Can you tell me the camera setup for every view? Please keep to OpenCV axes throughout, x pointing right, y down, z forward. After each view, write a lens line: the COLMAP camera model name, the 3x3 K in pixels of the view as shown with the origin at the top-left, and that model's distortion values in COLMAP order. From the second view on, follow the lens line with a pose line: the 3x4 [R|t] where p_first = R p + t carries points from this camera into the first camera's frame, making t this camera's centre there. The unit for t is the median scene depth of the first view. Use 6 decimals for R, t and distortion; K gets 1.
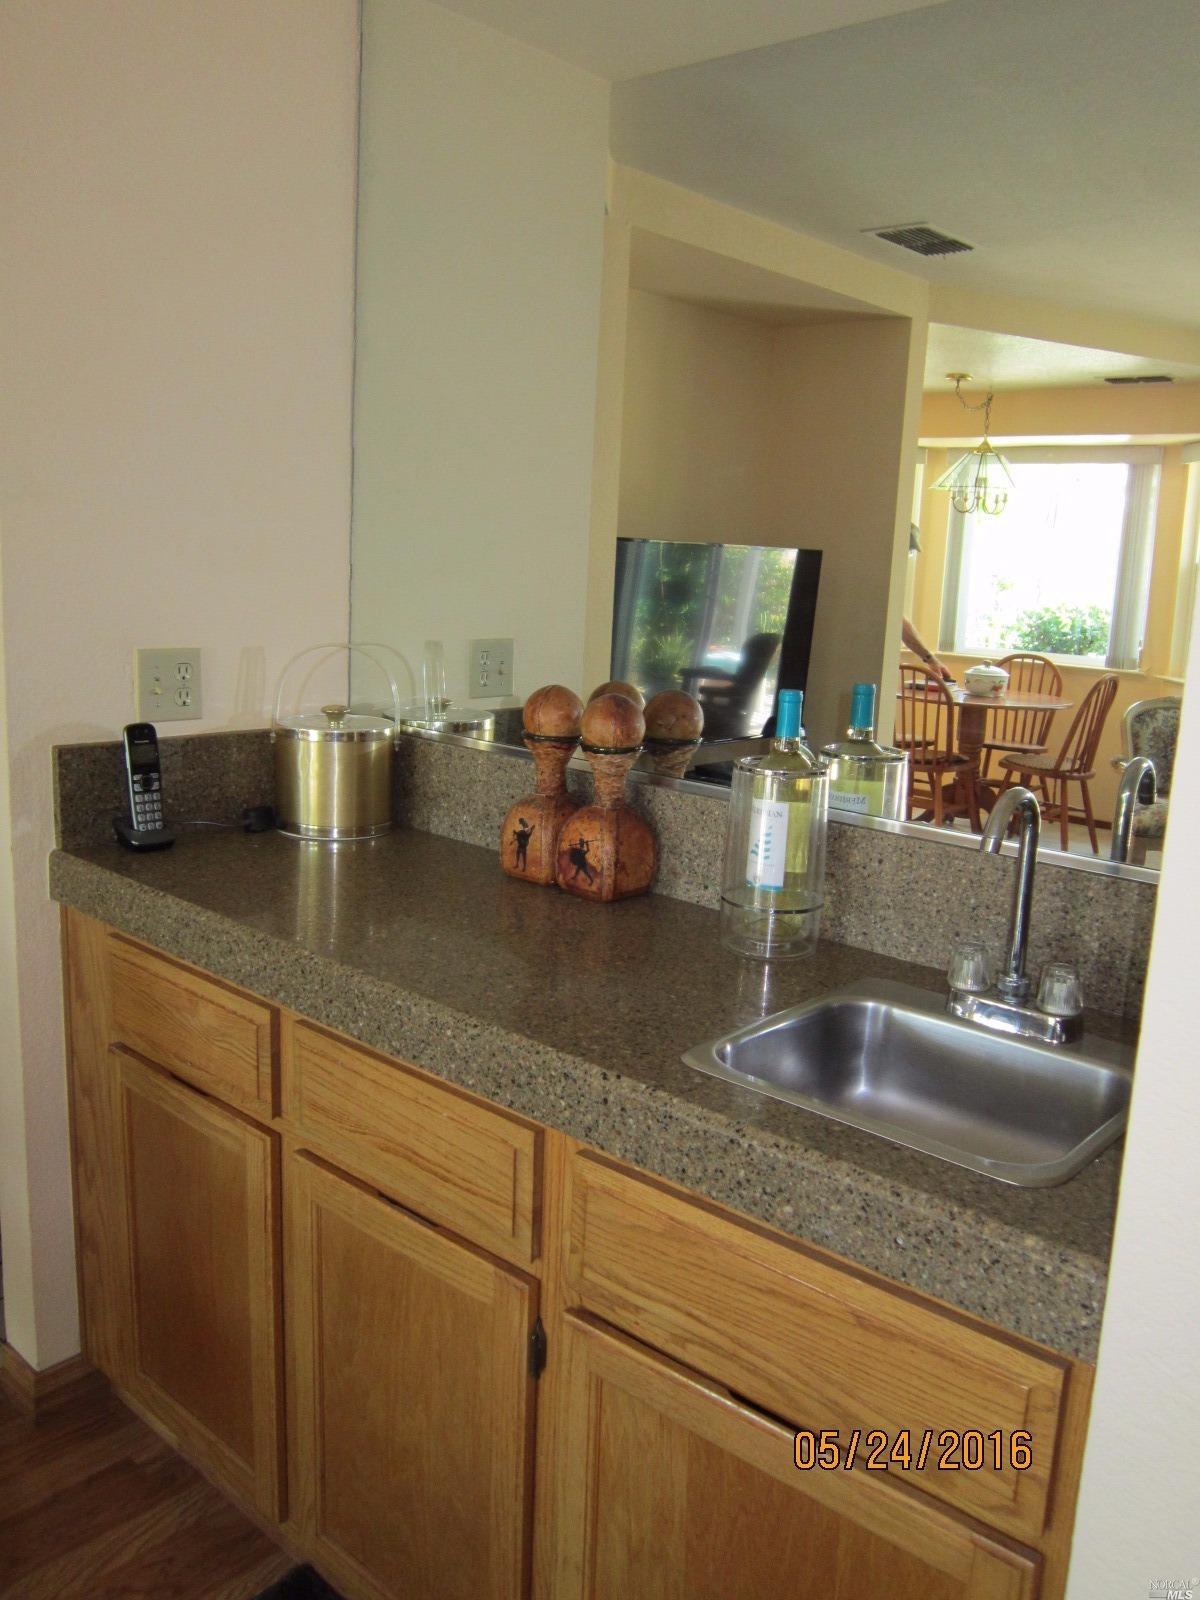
lens RADIAL K [[1296.2, 0, 599.3], [0, 1296.2, 798.2], [0, 0, 1]] dist [-0.051692, 0.023838]
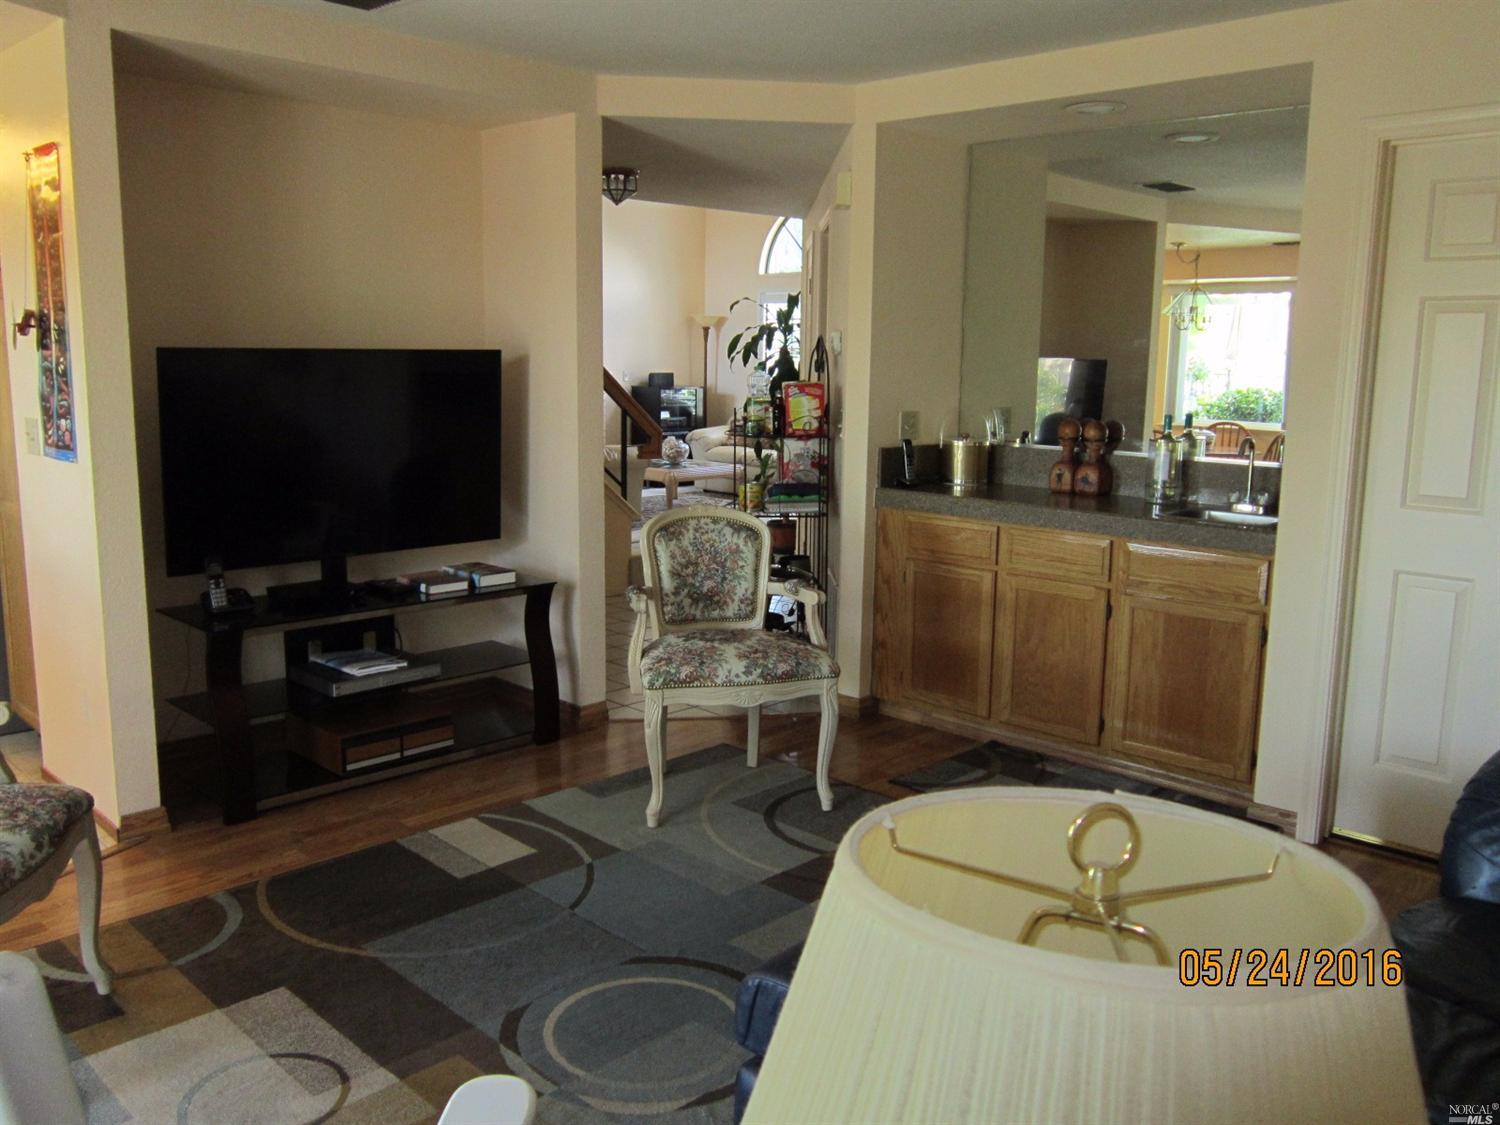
lens RADIAL K [[1215.2, 0, 752.3], [0, 1215.2, 563.7], [0, 0, 1]] dist [-0.051692, 0.023838]
pose [[0.998632, -0.025456, -0.045665, -0.511262], [0.024591, 0.999509, -0.019392, 0.213919], [0.046137, 0.018243, 0.998769, -1.350750]]
